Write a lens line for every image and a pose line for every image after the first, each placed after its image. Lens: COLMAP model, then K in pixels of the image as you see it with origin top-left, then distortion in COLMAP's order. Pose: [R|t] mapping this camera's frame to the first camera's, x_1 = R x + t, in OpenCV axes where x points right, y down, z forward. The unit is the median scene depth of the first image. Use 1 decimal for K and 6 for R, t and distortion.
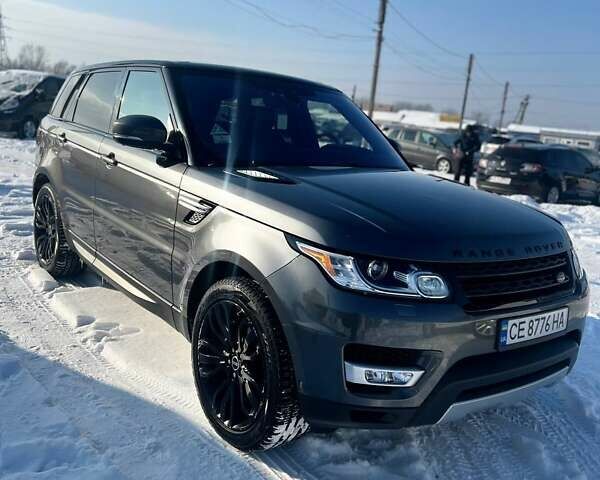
lens RADIAL K [[579.6, 0, 300.0], [0, 579.6, 240.0], [0, 0, 1]] dist [0.101359, -0.163788]
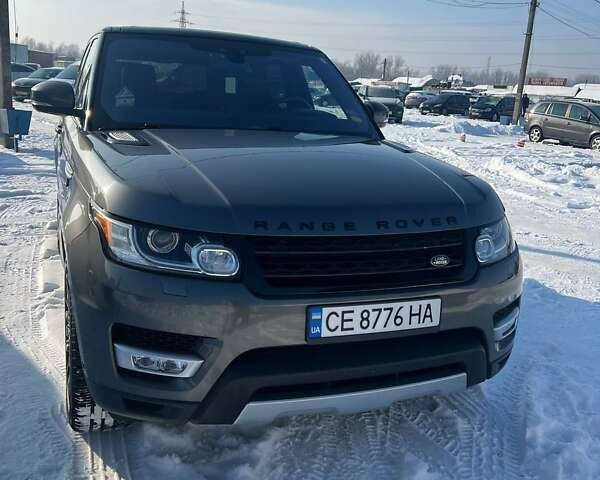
lens RADIAL K [[579.6, 0, 300.0], [0, 579.6, 240.0], [0, 0, 1]] dist [0.101359, -0.163788]
pose [[0.962220, 0.030640, -0.270545, 0.465744], [-0.023224, 0.999263, 0.030573, 0.015735], [0.271282, -0.023135, 0.962222, 0.183379]]
